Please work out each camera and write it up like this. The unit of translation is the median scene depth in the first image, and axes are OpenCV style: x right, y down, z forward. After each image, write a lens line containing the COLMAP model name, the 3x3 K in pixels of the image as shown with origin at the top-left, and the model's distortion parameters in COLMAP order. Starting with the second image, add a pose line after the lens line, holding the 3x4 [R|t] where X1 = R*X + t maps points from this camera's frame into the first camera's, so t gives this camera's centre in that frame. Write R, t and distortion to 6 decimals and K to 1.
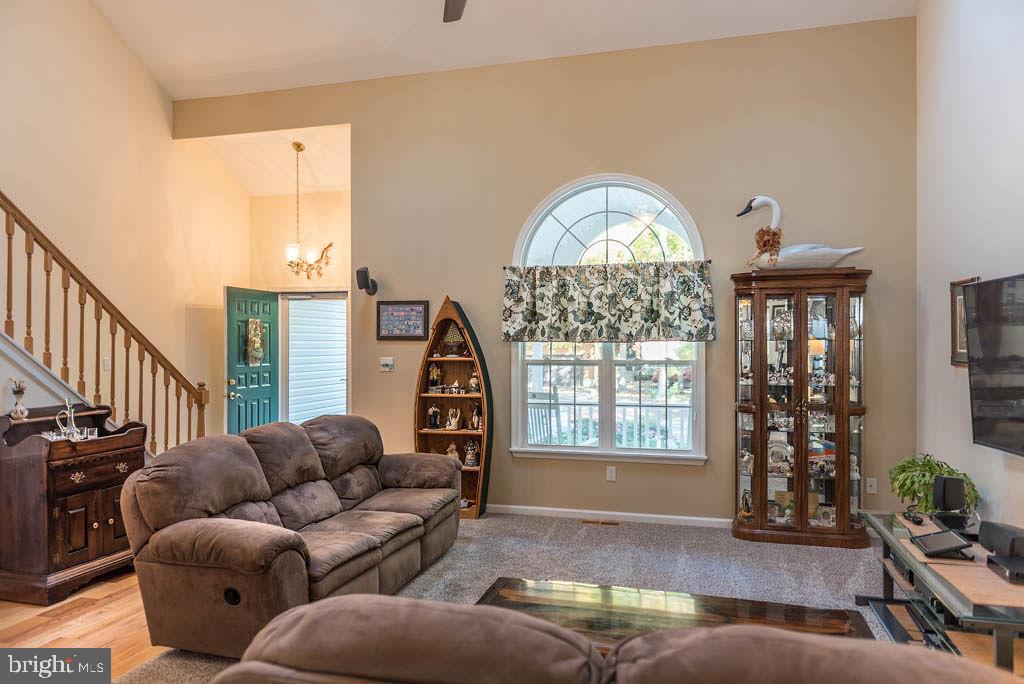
lens RADIAL K [[694.9, 0, 510.9], [0, 694.9, 347.4], [0, 0, 1]] dist [-0.006476, -0.001056]
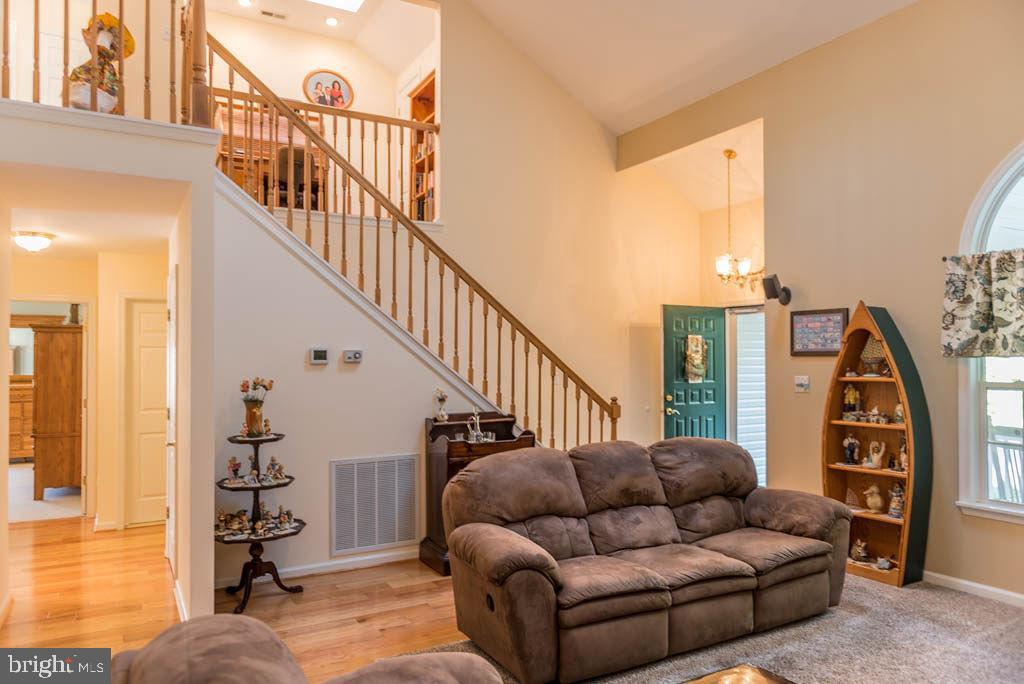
lens RADIAL K [[694.9, 0, 513.3], [0, 694.9, 351.2], [0, 0, 1]] dist [-0.006476, -0.001056]
pose [[0.705189, -0.011187, -0.708931, 0.202623], [-0.000810, 0.999862, -0.016584, -0.002125], [0.709019, 0.012269, 0.705083, 0.152266]]
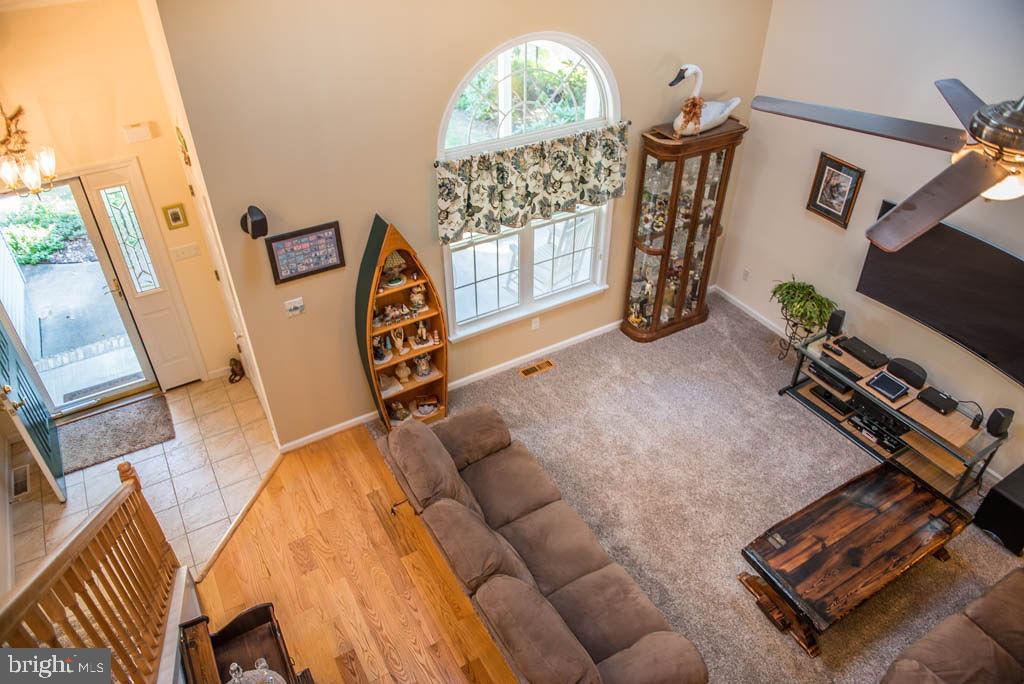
lens RADIAL K [[694.9, 0, 520.2], [0, 694.9, 333.6], [0, 0, 1]] dist [-0.006476, -0.001056]
pose [[0.689031, -0.429615, 0.583666, -0.526939], [-0.007873, 0.800871, 0.598785, -0.468274], [-0.724689, -0.417177, 0.548443, 0.426862]]
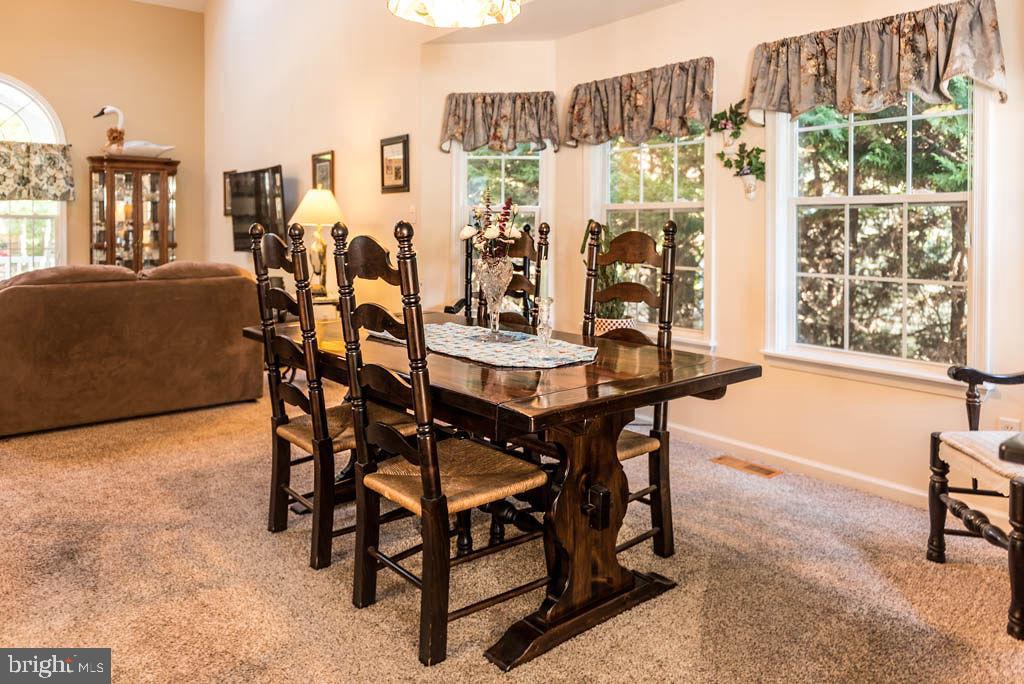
lens RADIAL K [[694.9, 0, 484.8], [0, 694.9, 234.0], [0, 0, 1]] dist [-0.006476, -0.001056]
pose [[0.592337, -0.005449, 0.805672, -0.350998], [-0.003510, 0.999950, 0.009344, 0.041279], [-0.805683, -0.008362, 0.592288, -0.521482]]
